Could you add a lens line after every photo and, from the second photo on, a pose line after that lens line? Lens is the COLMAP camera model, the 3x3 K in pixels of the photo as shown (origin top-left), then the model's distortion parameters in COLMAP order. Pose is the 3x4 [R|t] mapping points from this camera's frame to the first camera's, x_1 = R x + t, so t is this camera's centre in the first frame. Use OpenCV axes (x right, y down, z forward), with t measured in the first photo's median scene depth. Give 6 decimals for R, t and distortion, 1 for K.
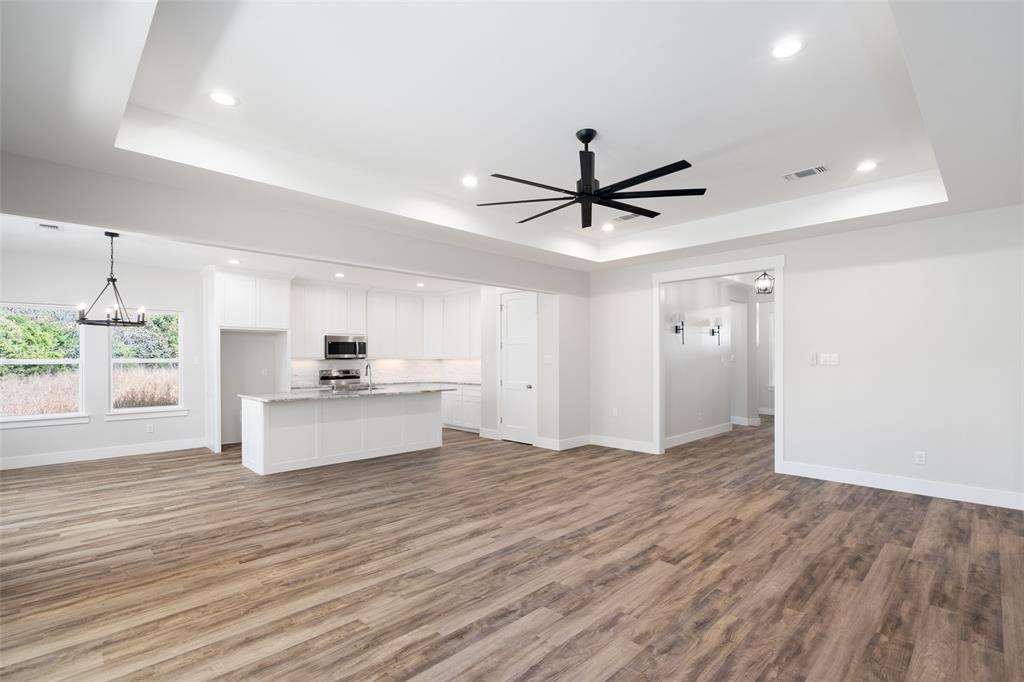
lens RADIAL K [[469.3, 0, 517.6], [0, 469.3, 376.8], [0, 0, 1]] dist [-0.002841, -0.000765]
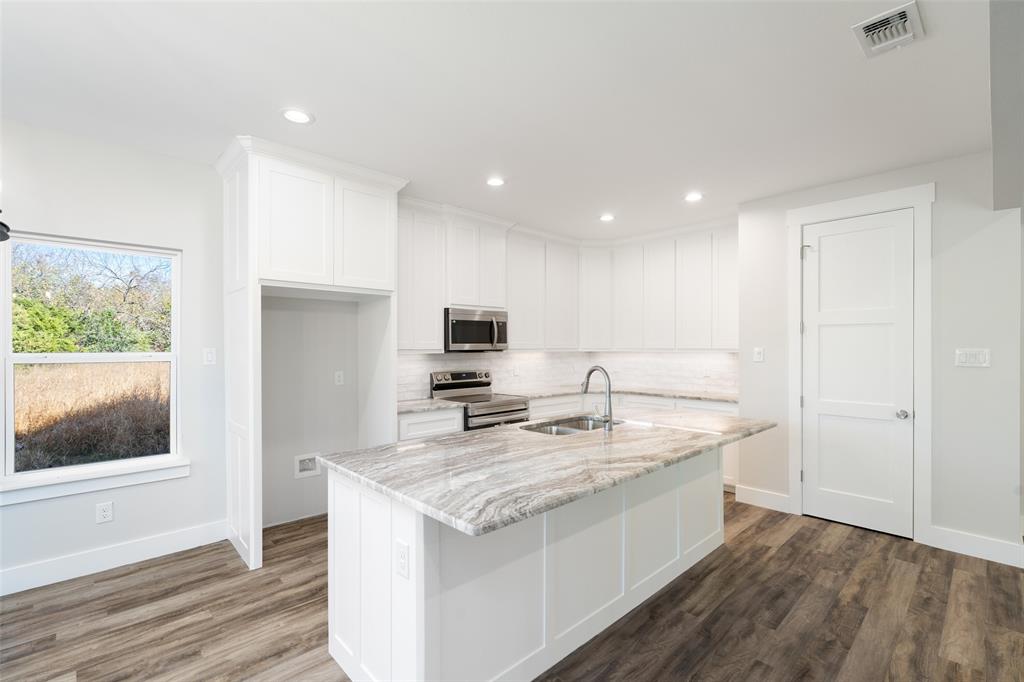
lens RADIAL K [[469.3, 0, 513.1], [0, 469.3, 347.8], [0, 0, 1]] dist [-0.002841, -0.000765]
pose [[0.999710, -0.002937, -0.023919, -0.634012], [0.002266, 0.999603, -0.028066, -0.057117], [0.023992, 0.028004, 0.999320, 0.929852]]
